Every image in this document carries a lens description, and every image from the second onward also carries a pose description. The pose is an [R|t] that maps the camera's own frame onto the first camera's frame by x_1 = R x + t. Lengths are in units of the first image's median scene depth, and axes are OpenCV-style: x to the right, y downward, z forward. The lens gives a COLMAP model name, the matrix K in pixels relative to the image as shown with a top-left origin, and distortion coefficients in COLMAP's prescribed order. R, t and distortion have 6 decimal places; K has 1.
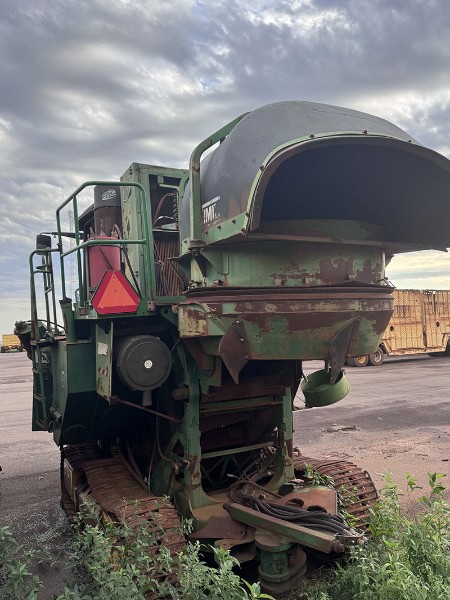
lens RADIAL K [[471.5, 0, 225.0], [0, 471.5, 300.0], [0, 0, 1]] dist [0.003601, 0.000206]
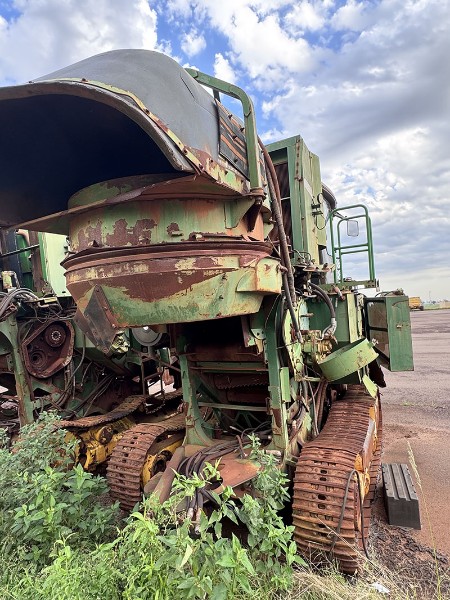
lens RADIAL K [[350.2, 0, 225.0], [0, 350.2, 300.0], [0, 0, 1]] dist [0.000769, 0.000661]
pose [[0.569037, -0.020930, -0.822045, 0.987203], [0.085071, 0.995810, 0.033534, 0.062565], [0.817899, -0.089014, 0.568434, 0.788026]]
